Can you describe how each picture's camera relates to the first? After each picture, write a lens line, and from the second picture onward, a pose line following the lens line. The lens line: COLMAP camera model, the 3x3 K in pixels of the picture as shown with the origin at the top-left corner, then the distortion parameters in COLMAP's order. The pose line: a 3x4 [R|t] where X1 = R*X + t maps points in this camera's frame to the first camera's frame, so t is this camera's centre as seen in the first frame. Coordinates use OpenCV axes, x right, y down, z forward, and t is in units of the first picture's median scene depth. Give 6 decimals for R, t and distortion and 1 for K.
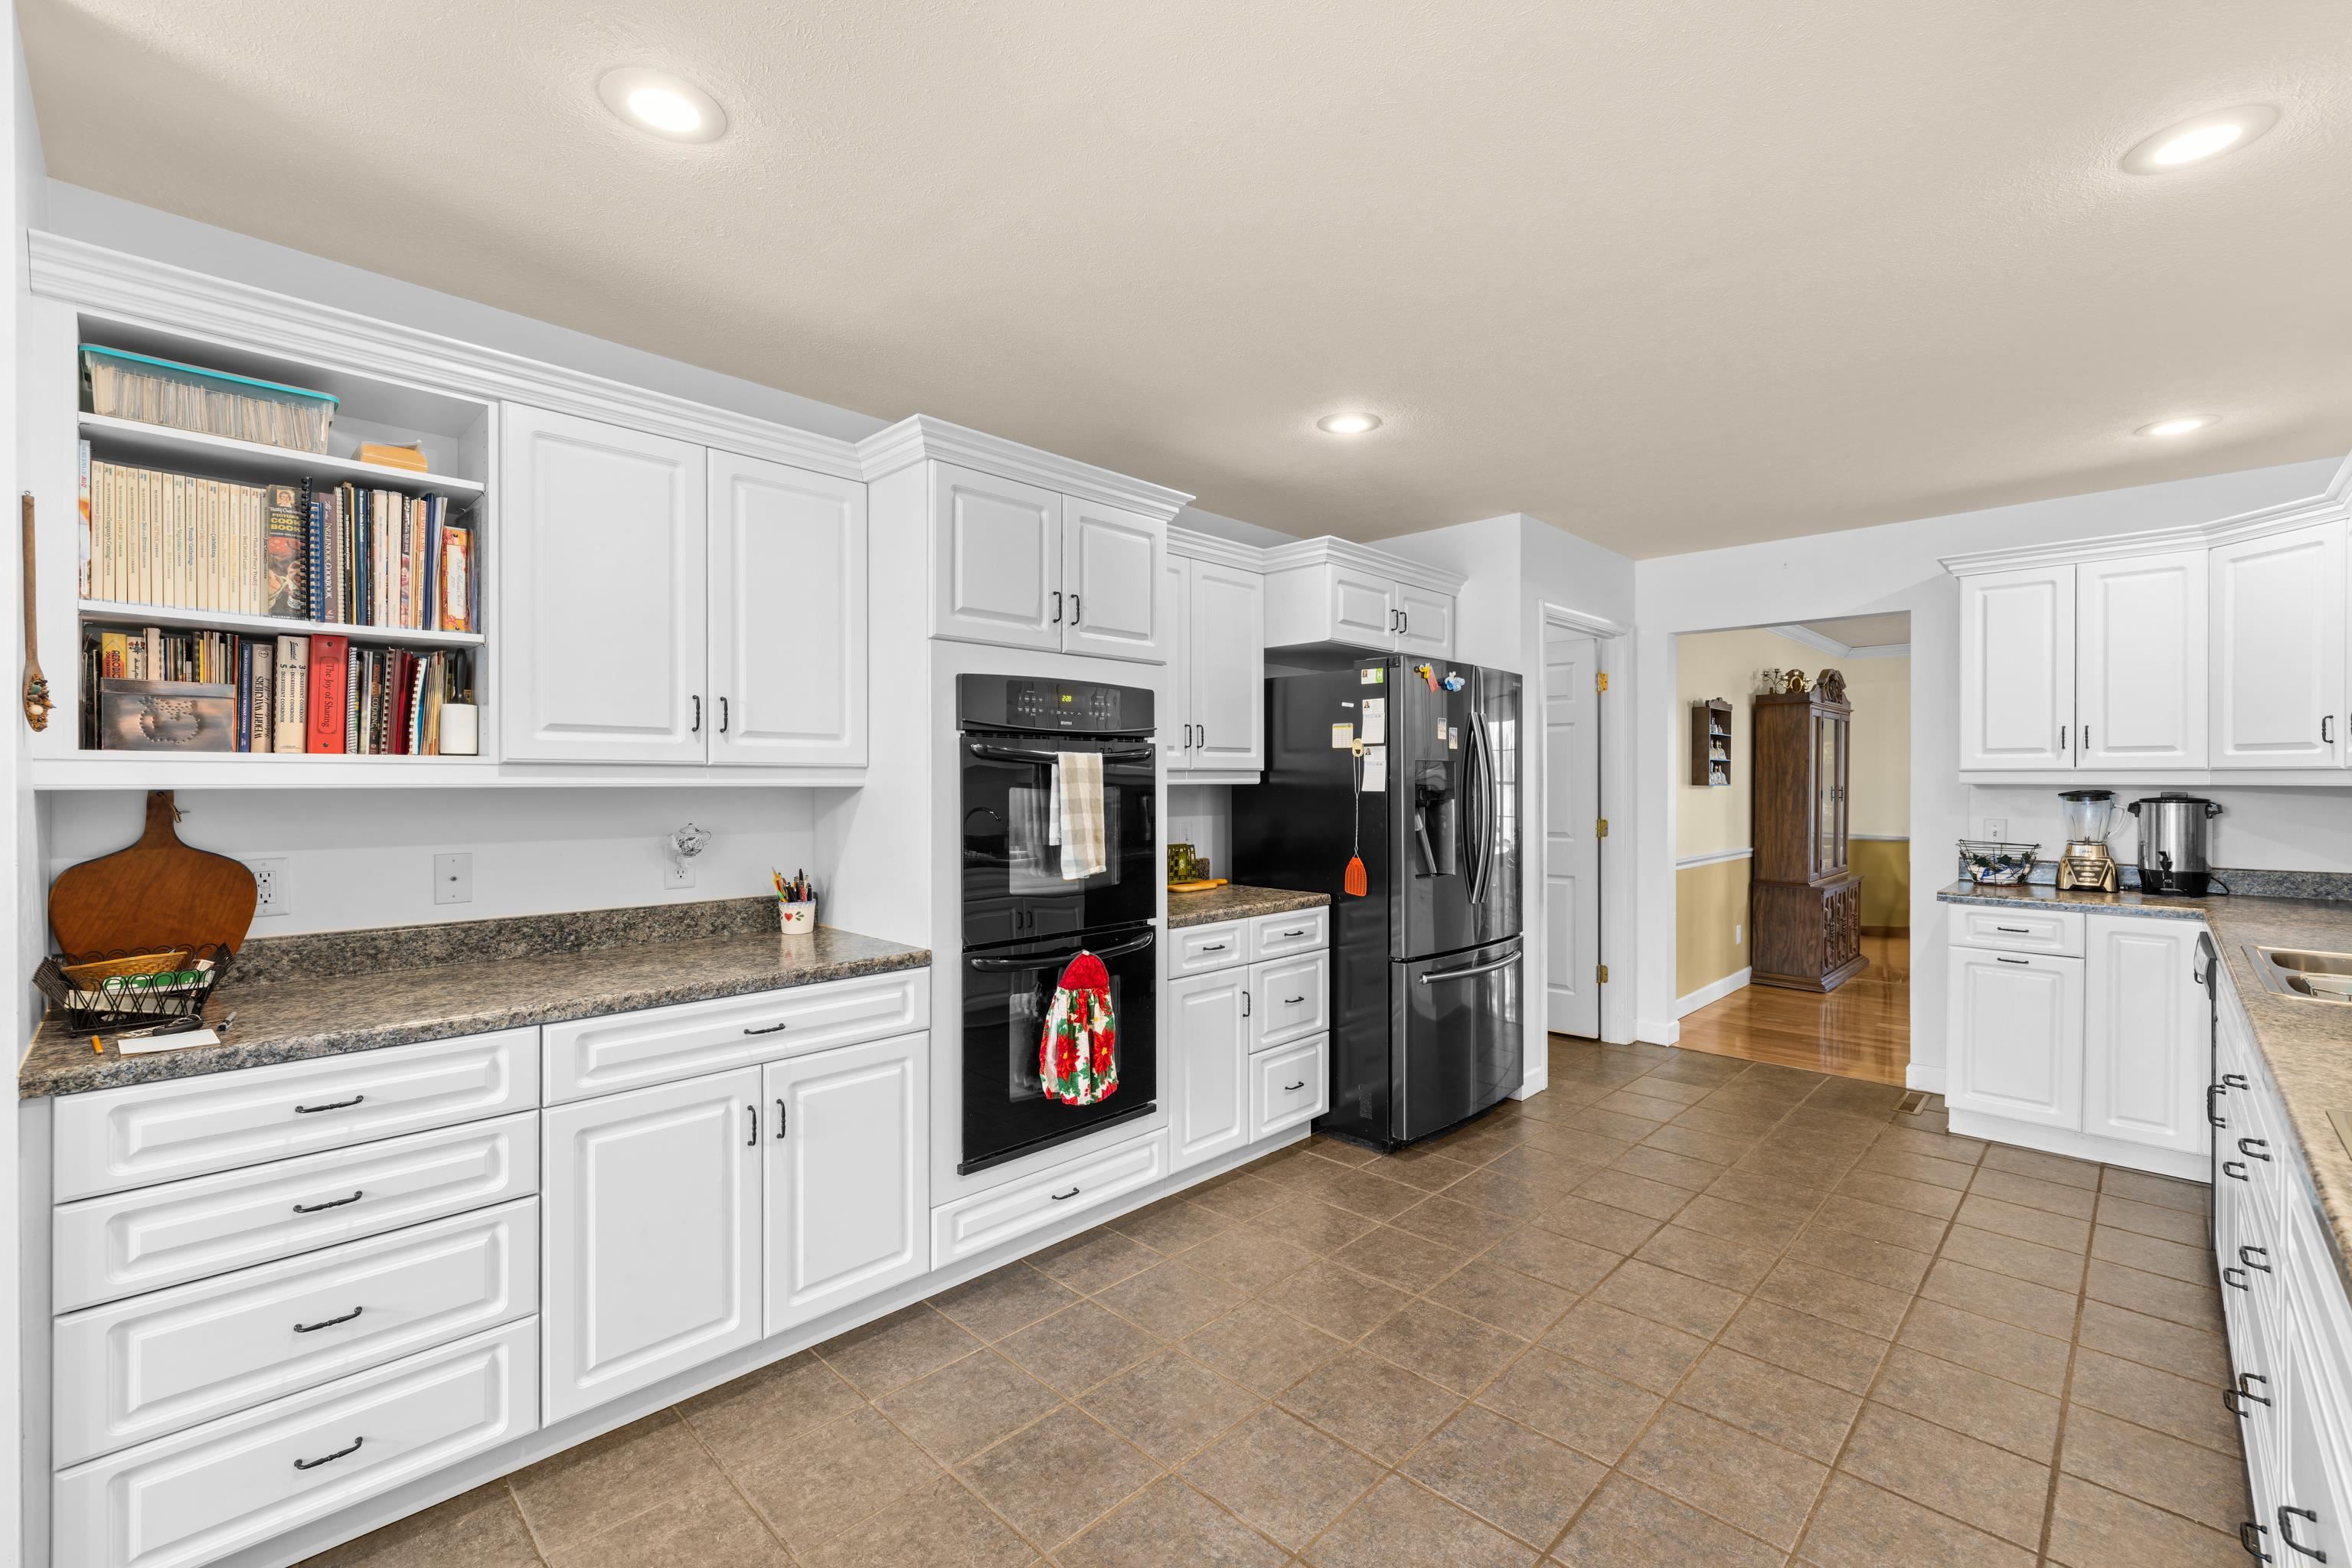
lens RADIAL K [[991.3, 0, 1170.9], [0, 991.3, 784.3], [0, 0, 1]] dist [0.000534, 0.000404]
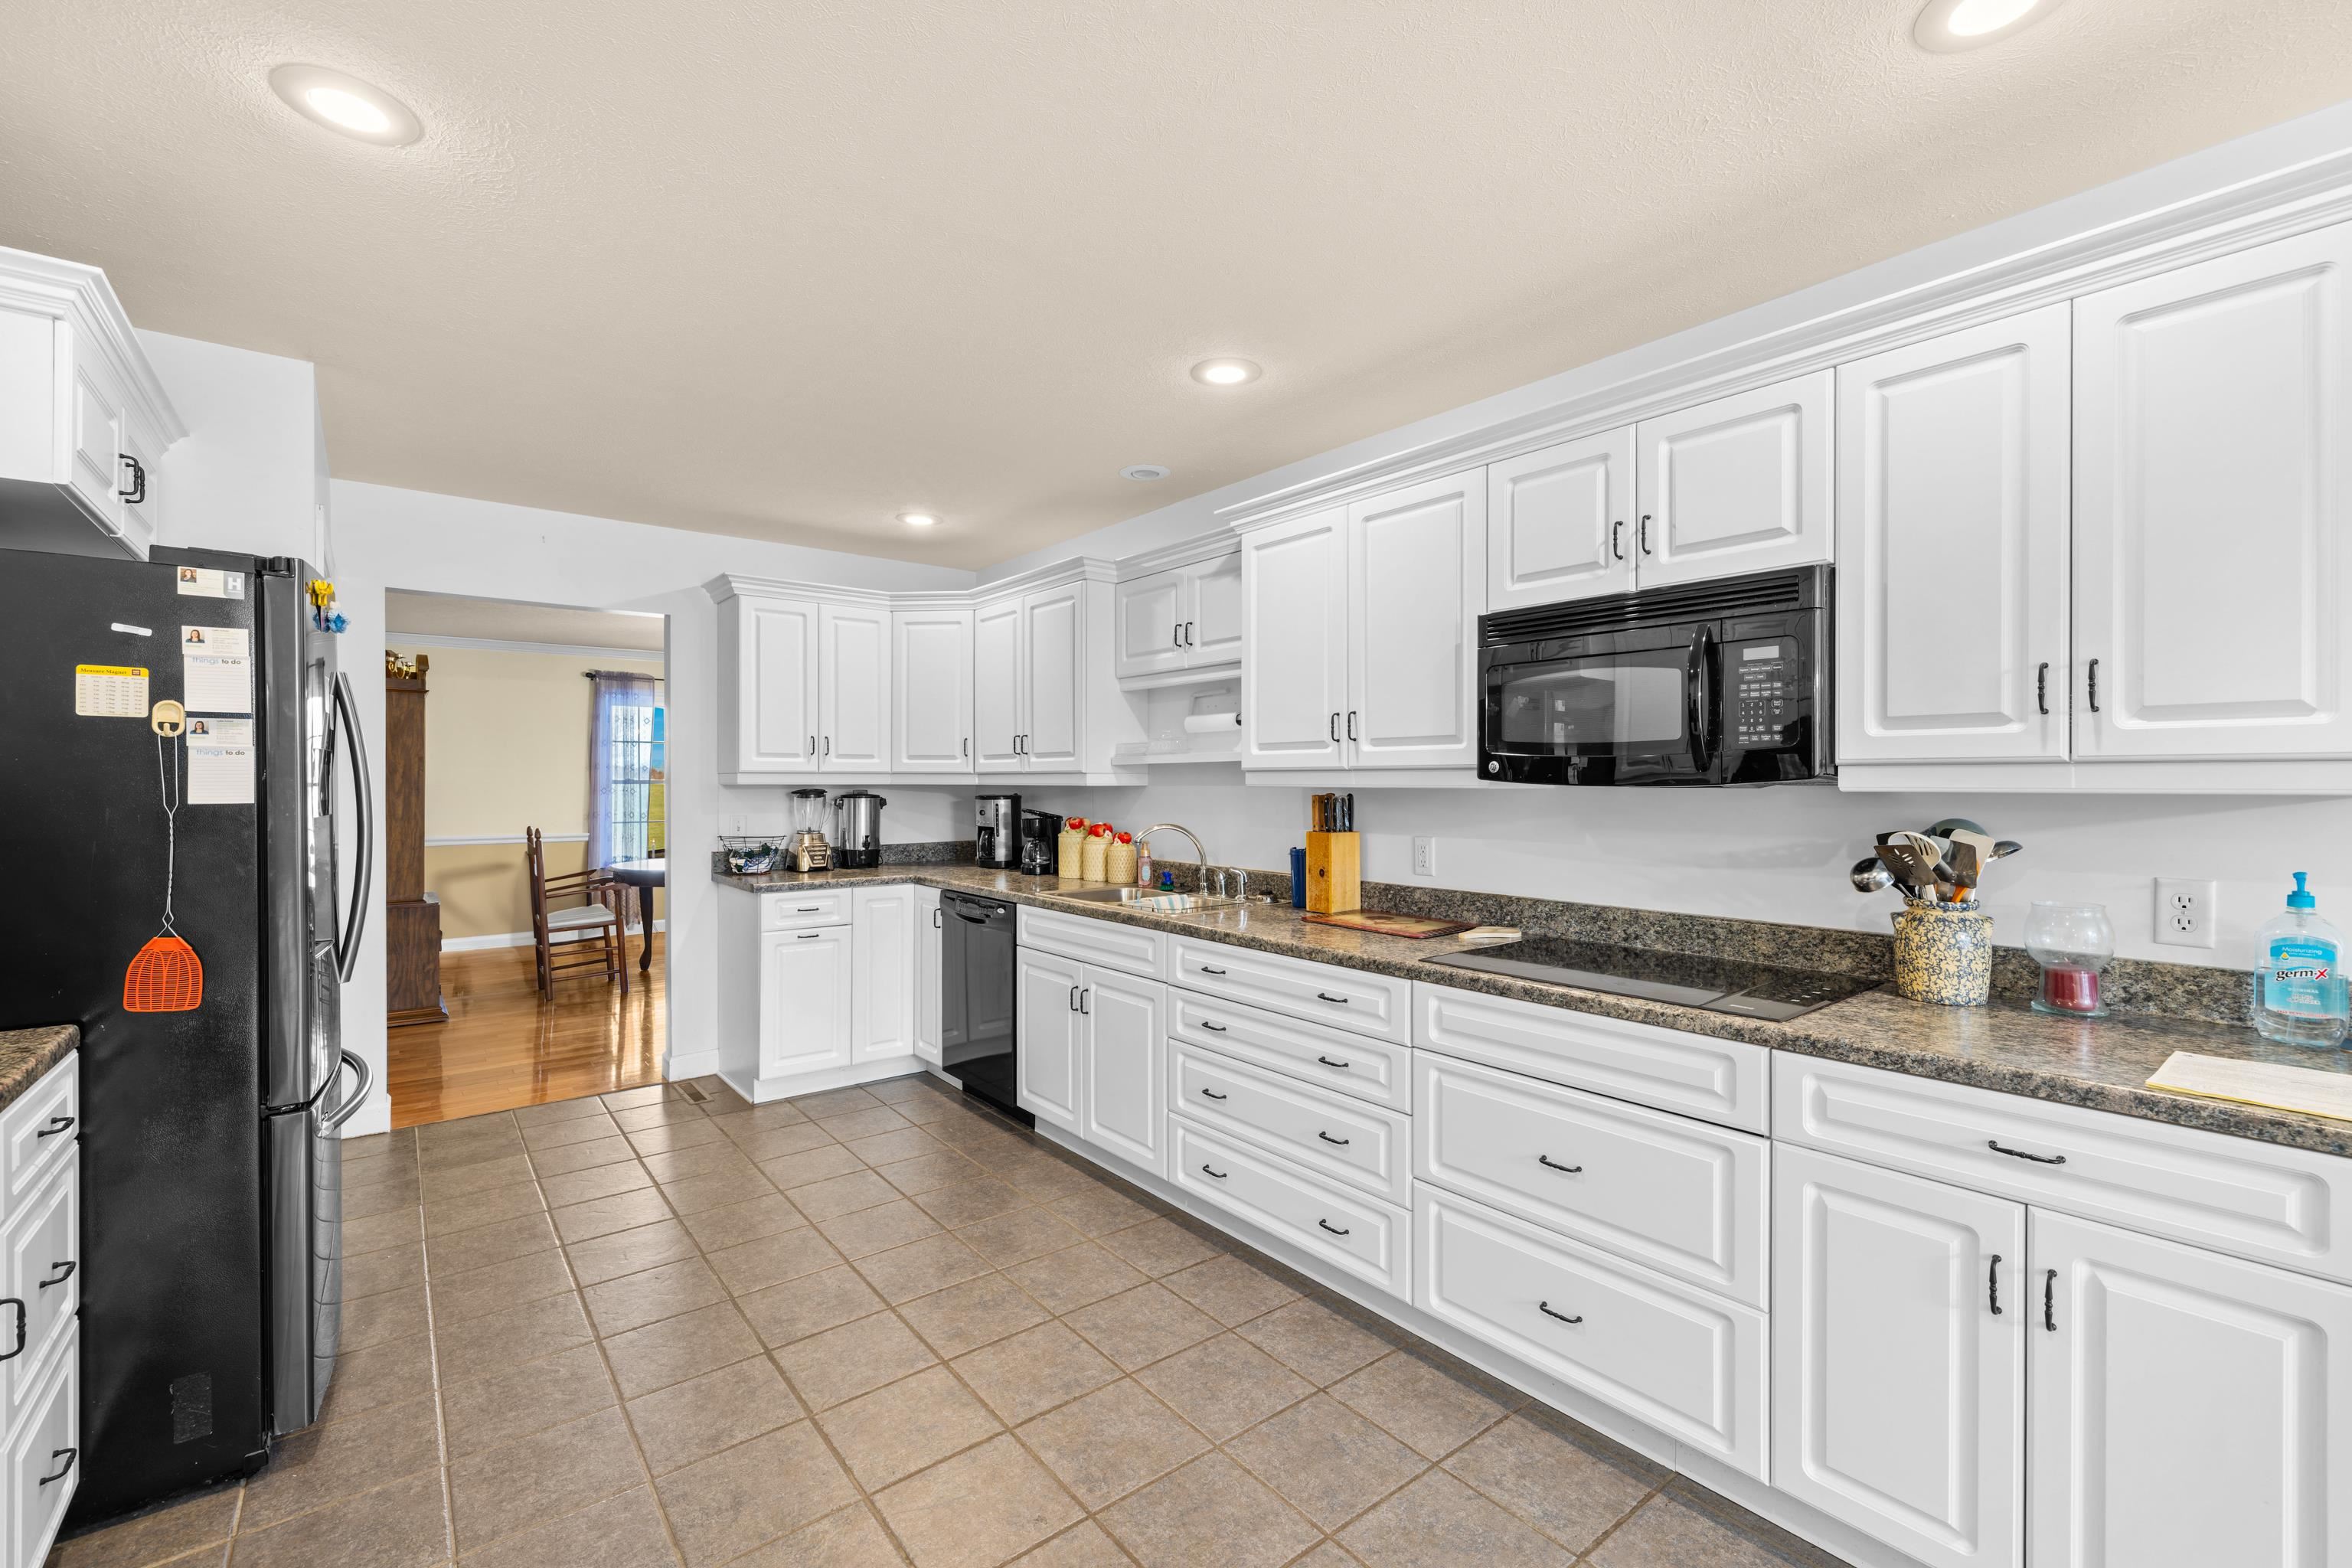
lens RADIAL K [[991.3, 0, 1174.3], [0, 991.3, 783.1], [0, 0, 1]] dist [0.000534, 0.000404]
pose [[0.113716, -0.003733, 0.993506, -0.270786], [0.004310, 0.999985, 0.003264, -0.003747], [-0.993504, 0.003911, 0.113730, 0.461764]]
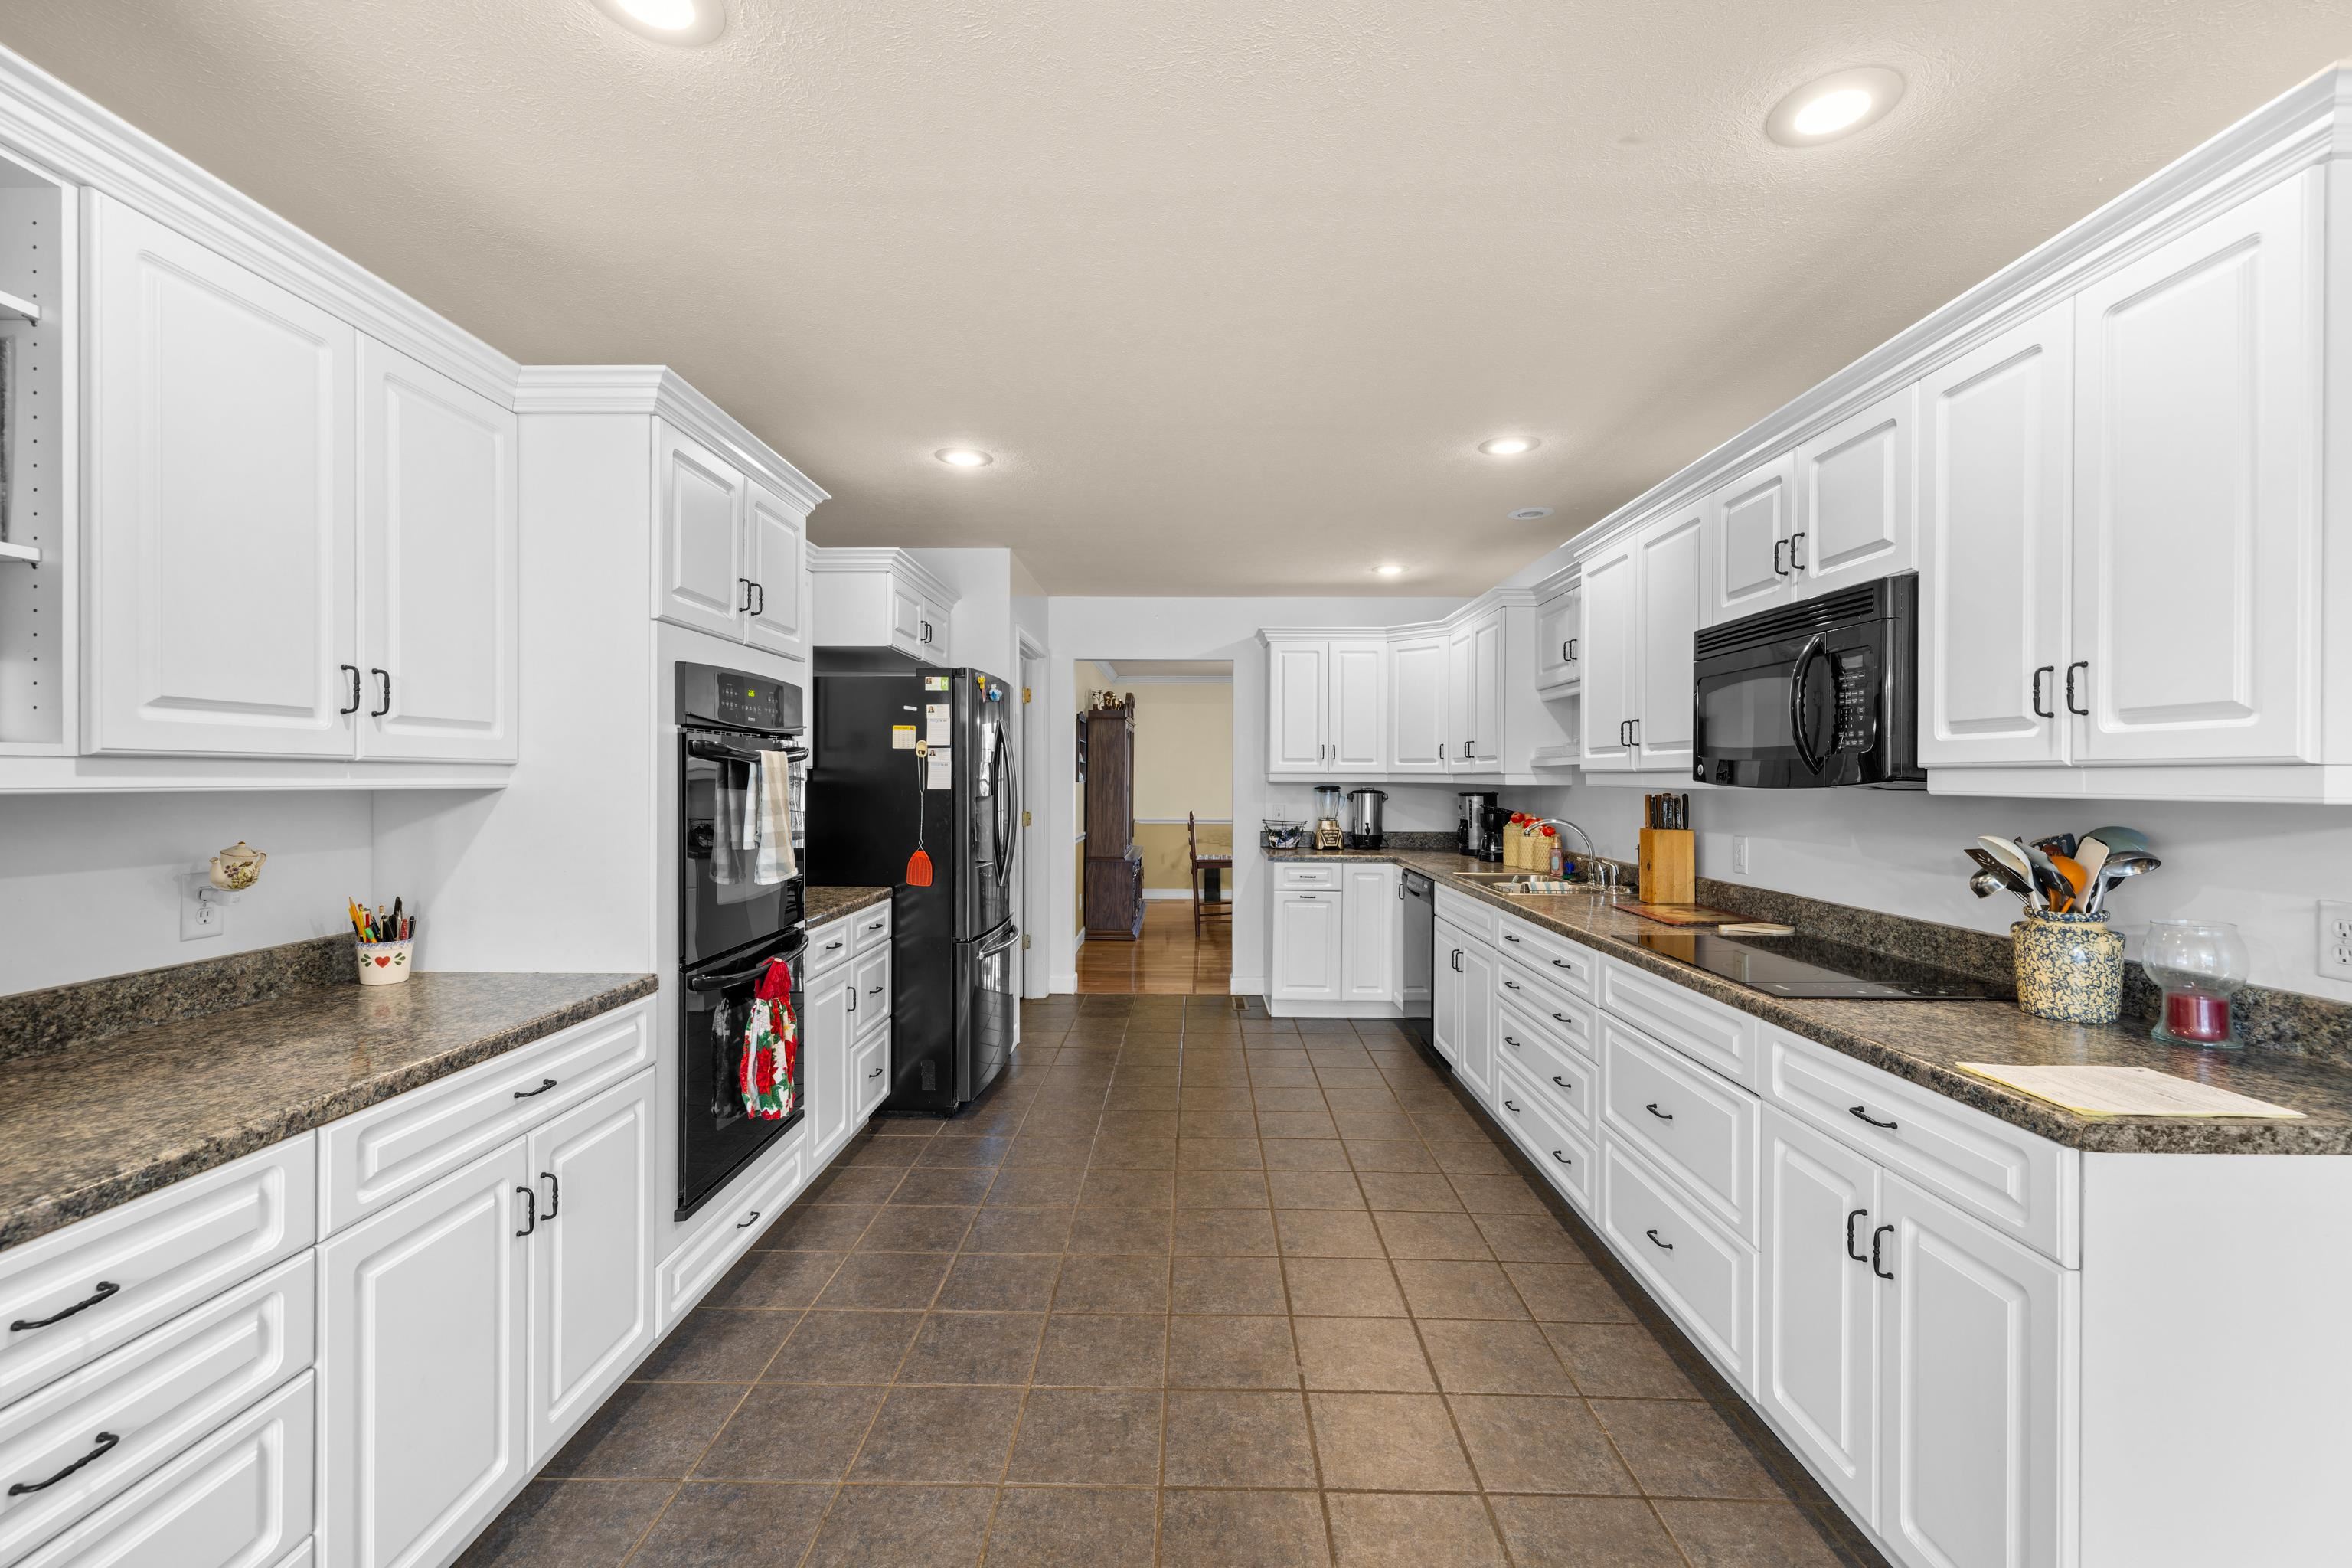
lens RADIAL K [[991.3, 0, 1176.5], [0, 991.3, 777.9], [0, 0, 1]] dist [0.000534, 0.000404]
pose [[0.722268, 0.001953, 0.691610, -0.378746], [-0.000989, 0.999998, -0.001790, -0.003794], [-0.691612, 0.000609, 0.722269, 0.032489]]
